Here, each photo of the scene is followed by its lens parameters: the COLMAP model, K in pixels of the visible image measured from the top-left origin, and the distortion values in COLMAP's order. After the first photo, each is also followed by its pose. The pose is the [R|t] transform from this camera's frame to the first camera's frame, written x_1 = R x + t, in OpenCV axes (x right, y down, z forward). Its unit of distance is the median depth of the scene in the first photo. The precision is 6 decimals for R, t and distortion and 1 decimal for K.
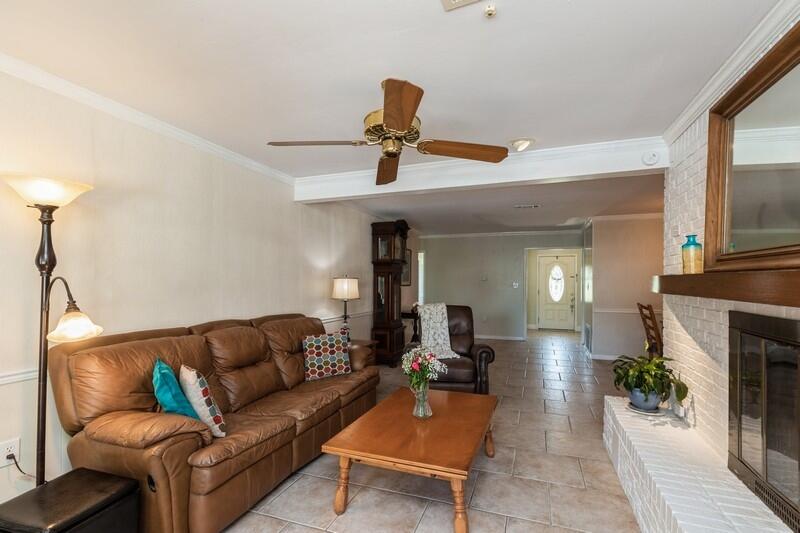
lens RADIAL K [[358.5, 0, 401.5], [0, 358.5, 277.6], [0, 0, 1]] dist [0.002816, 0.000301]
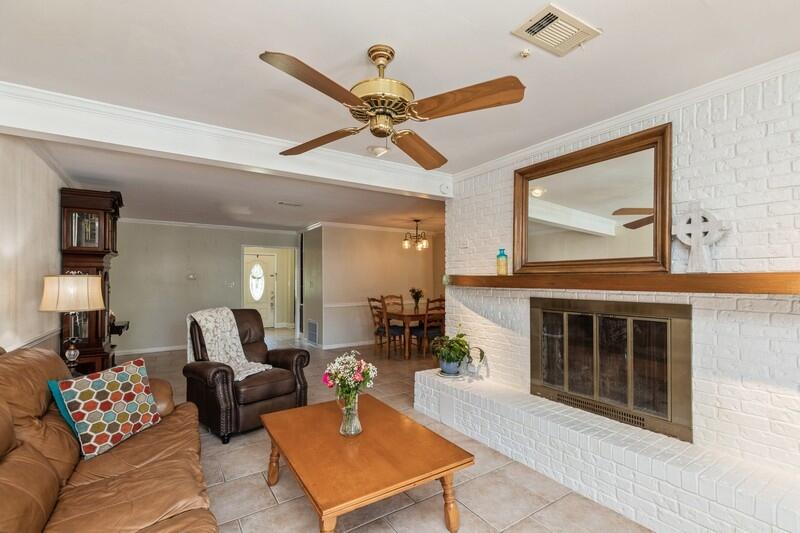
lens RADIAL K [[359.6, 0, 399.7], [0, 359.6, 275.6], [0, 0, 1]] dist [-0.000565, -0.000226]
pose [[0.603654, 0.005155, 0.797230, -0.416998], [-0.004800, 0.999984, -0.002831, -0.000477], [-0.797232, -0.002118, 0.603669, 0.267944]]
